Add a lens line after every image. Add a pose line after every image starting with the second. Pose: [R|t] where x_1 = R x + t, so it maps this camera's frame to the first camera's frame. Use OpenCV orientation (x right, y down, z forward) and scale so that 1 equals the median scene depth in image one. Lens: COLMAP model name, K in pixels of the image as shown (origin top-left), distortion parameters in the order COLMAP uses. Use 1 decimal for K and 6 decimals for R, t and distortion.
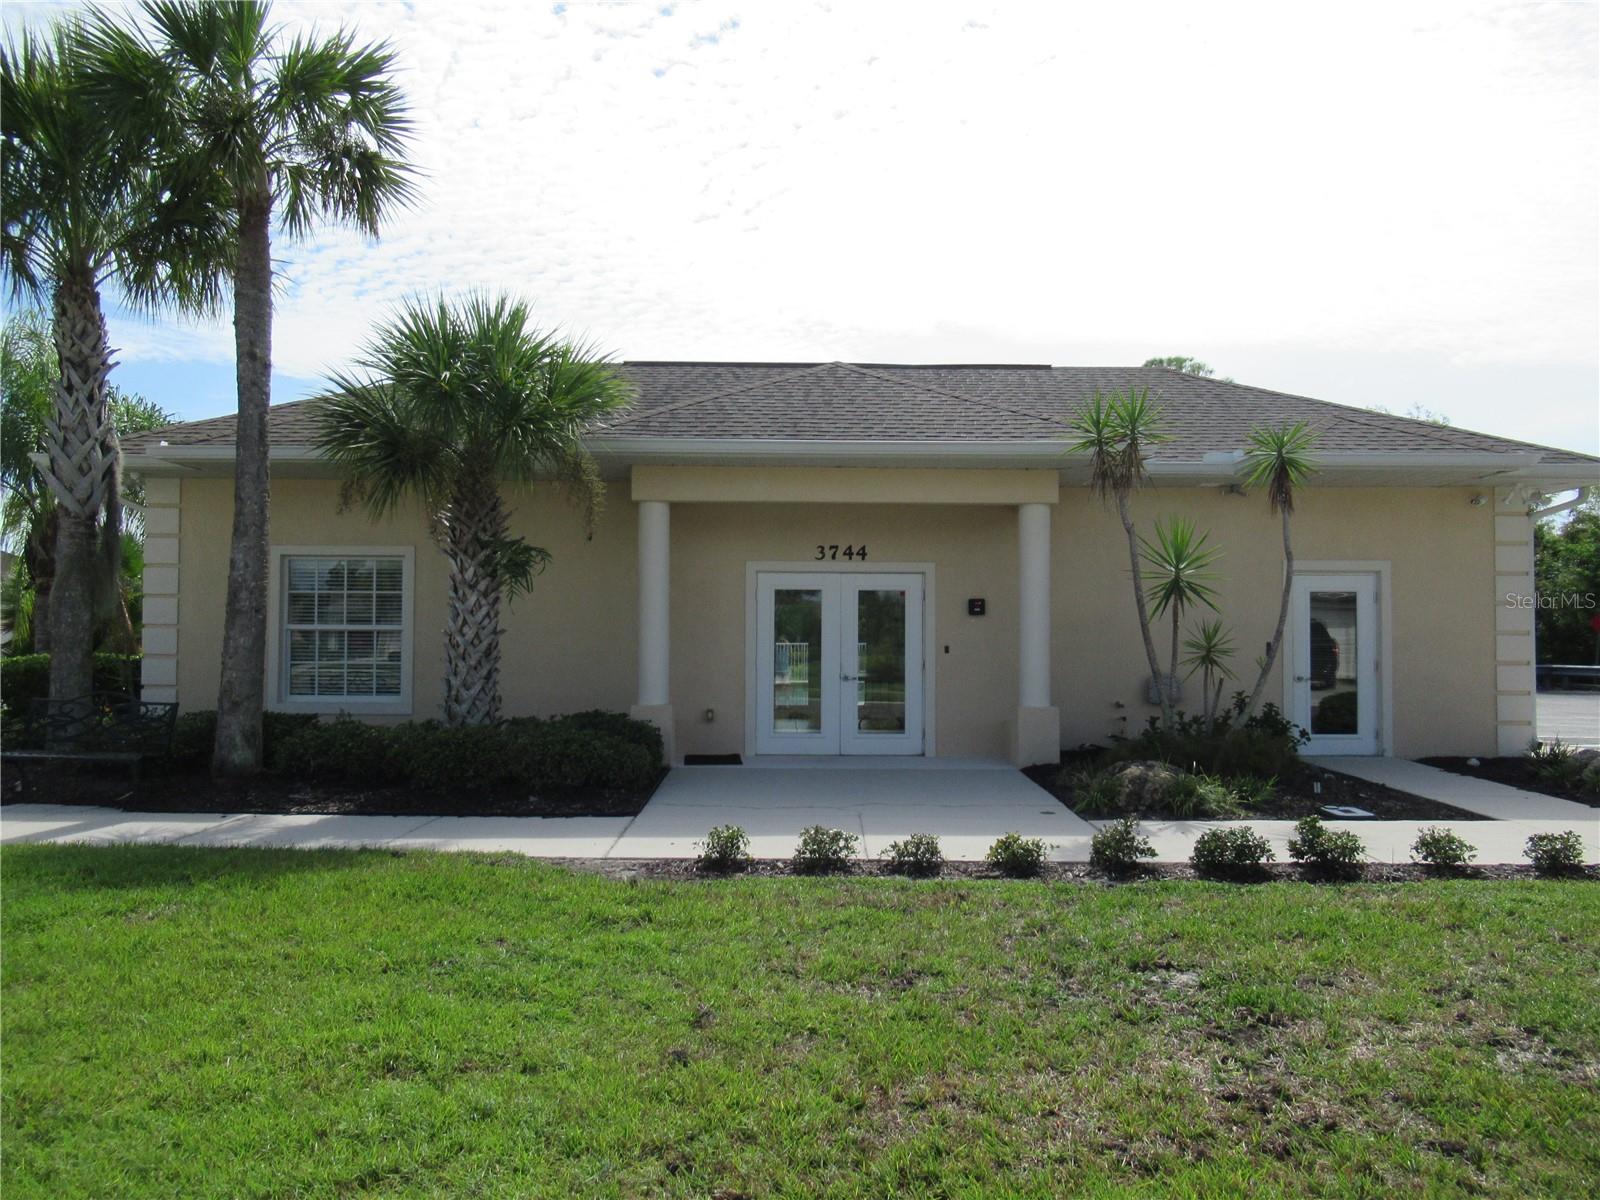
lens RADIAL K [[1205.8, 0, 798.2], [0, 1205.8, 598.8], [0, 0, 1]] dist [-0.000629, 0.004050]
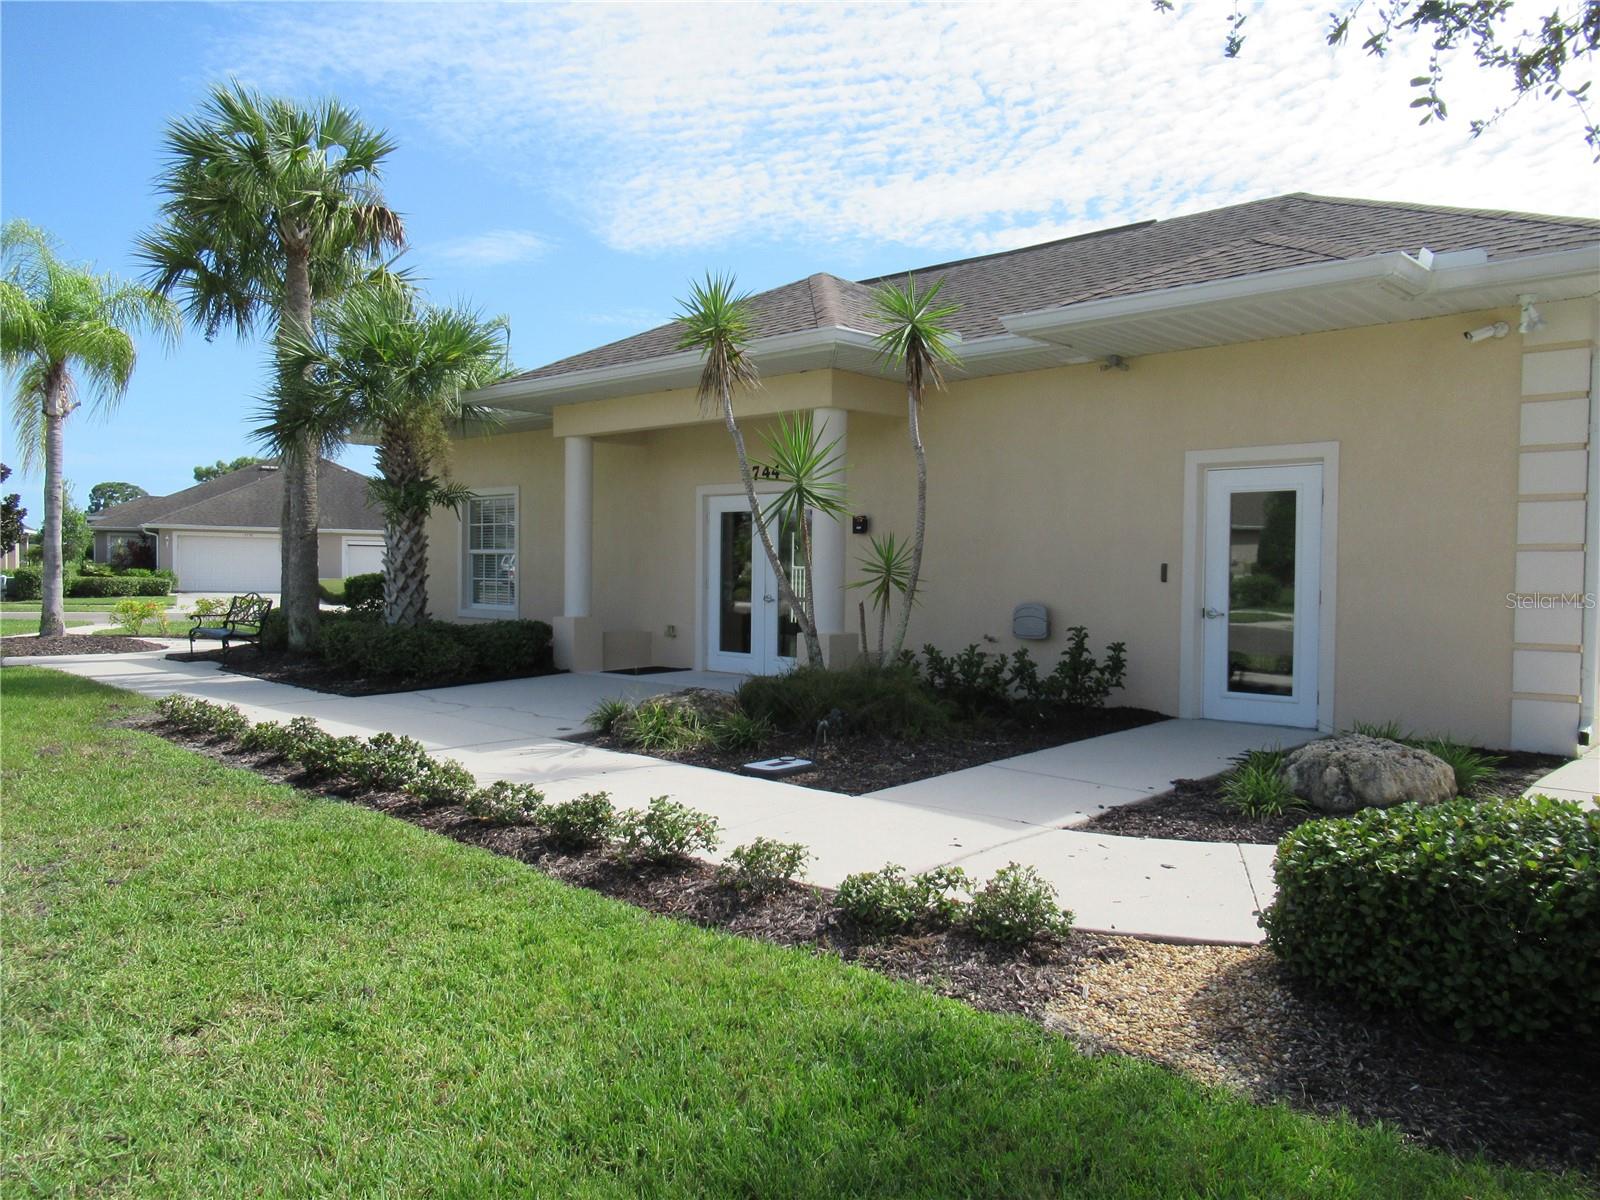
lens RADIAL K [[1205.8, 0, 800.4], [0, 1205.8, 602.8], [0, 0, 1]] dist [-0.000629, 0.004050]
pose [[0.699247, 0.021418, -0.714559, 0.778784], [-0.003928, 0.999651, 0.026120, 0.042846], [0.714870, -0.015458, 0.699087, 0.324283]]
